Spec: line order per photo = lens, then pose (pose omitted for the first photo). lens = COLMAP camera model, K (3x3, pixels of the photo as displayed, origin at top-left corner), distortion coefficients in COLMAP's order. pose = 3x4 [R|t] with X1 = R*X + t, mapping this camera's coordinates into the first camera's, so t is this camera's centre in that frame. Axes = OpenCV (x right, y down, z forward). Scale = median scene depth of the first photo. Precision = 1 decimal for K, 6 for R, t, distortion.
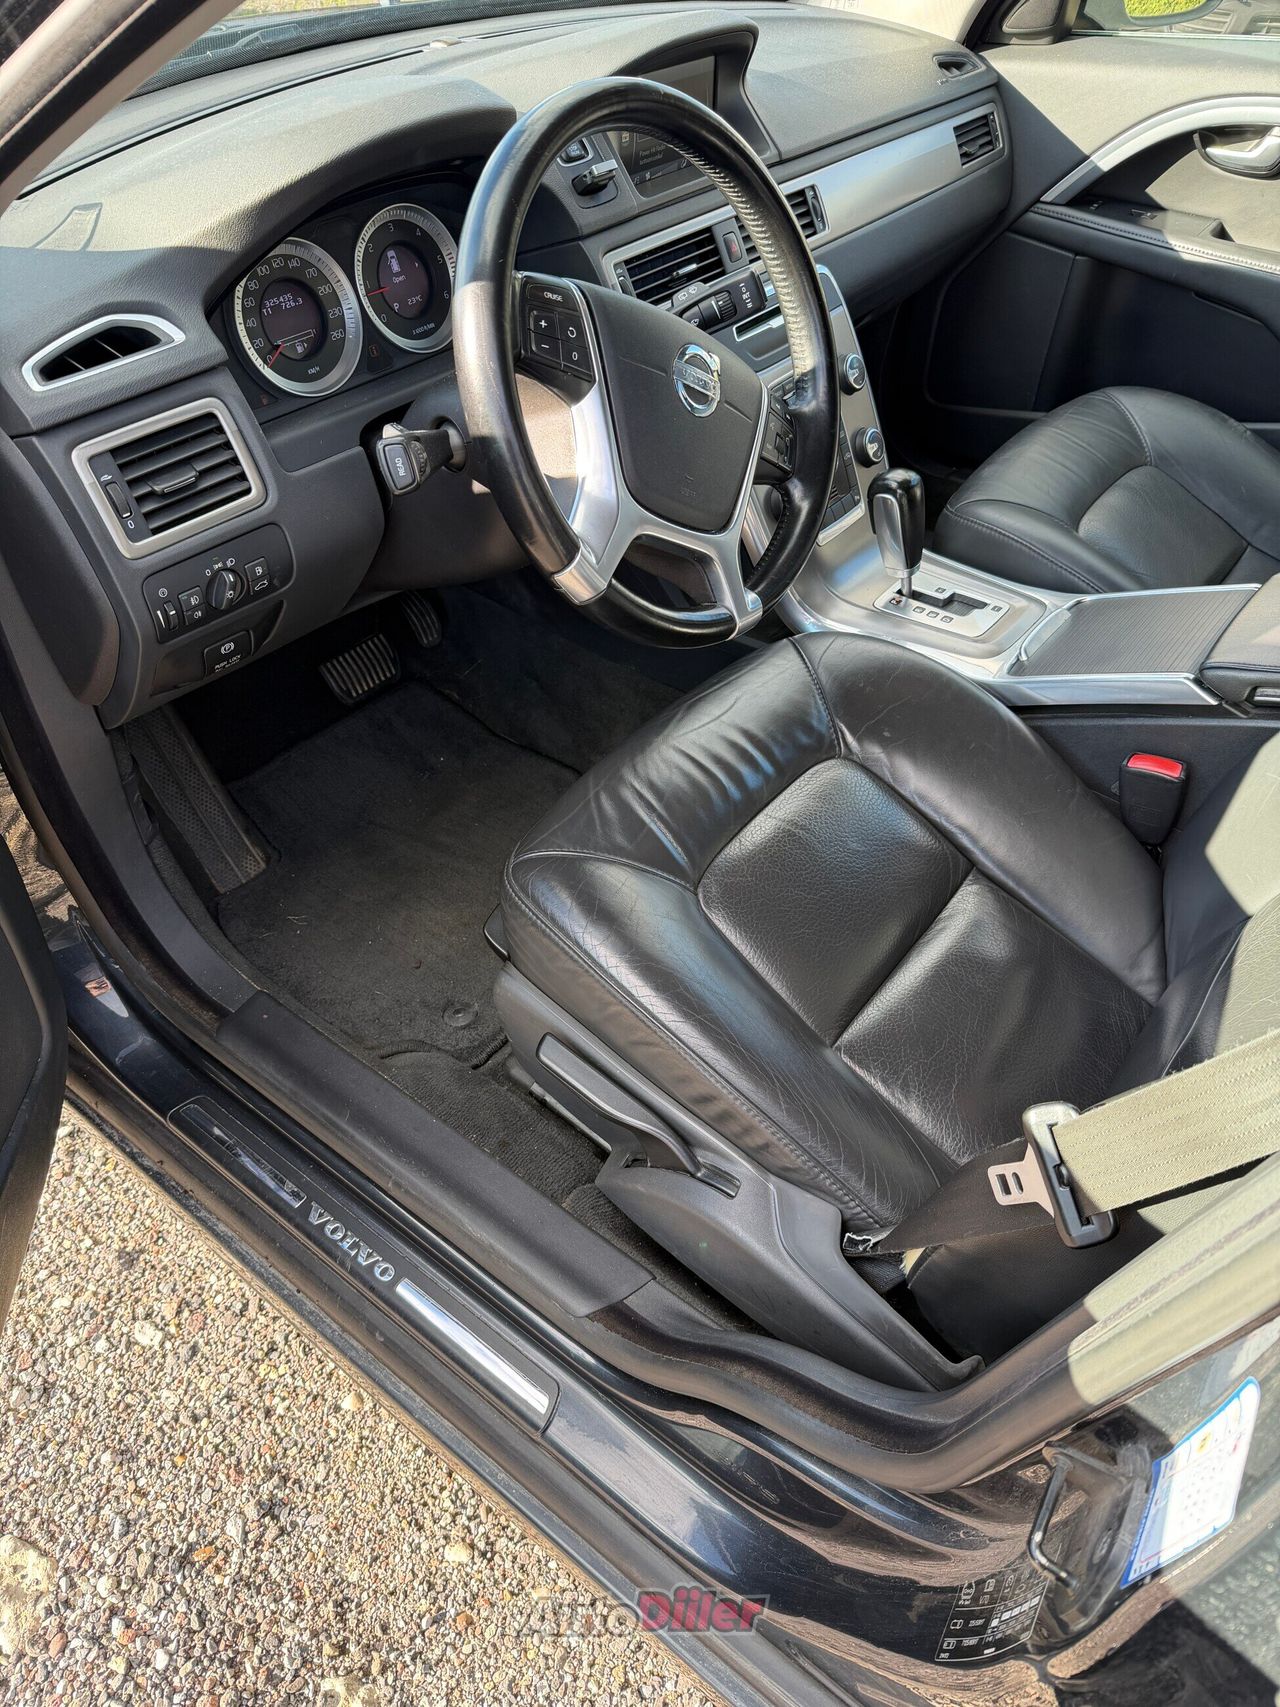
lens RADIAL K [[1201.2, 0, 640.0], [0, 1201.2, 853.5], [0, 0, 1]] dist [0.062950, -0.143618]
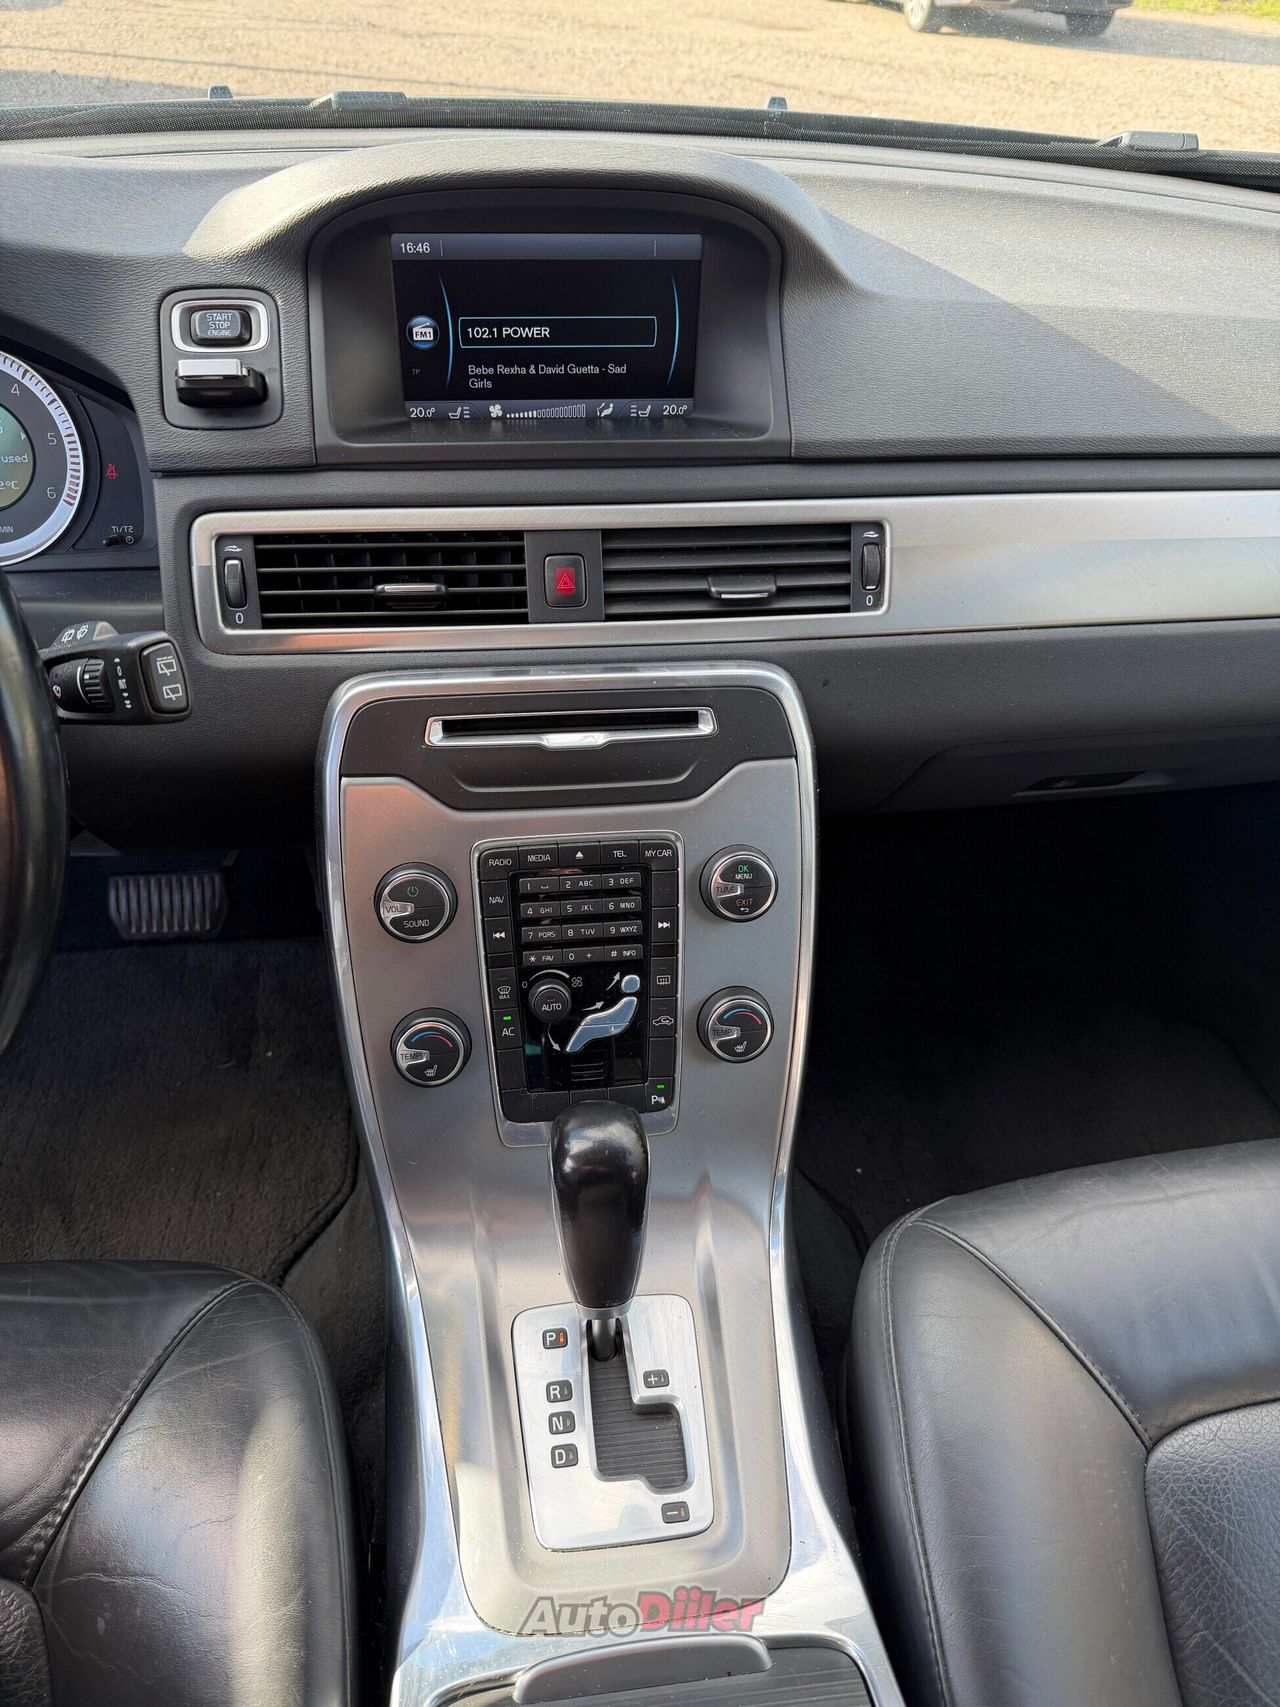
lens RADIAL K [[1201.2, 0, 640.0], [0, 1201.2, 853.5], [0, 0, 1]] dist [0.062950, -0.143618]
pose [[0.708651, 0.461945, -0.533311, 0.410952], [-0.503146, 0.860763, 0.077009, -0.437174], [0.494629, 0.213760, 0.842407, 0.580054]]
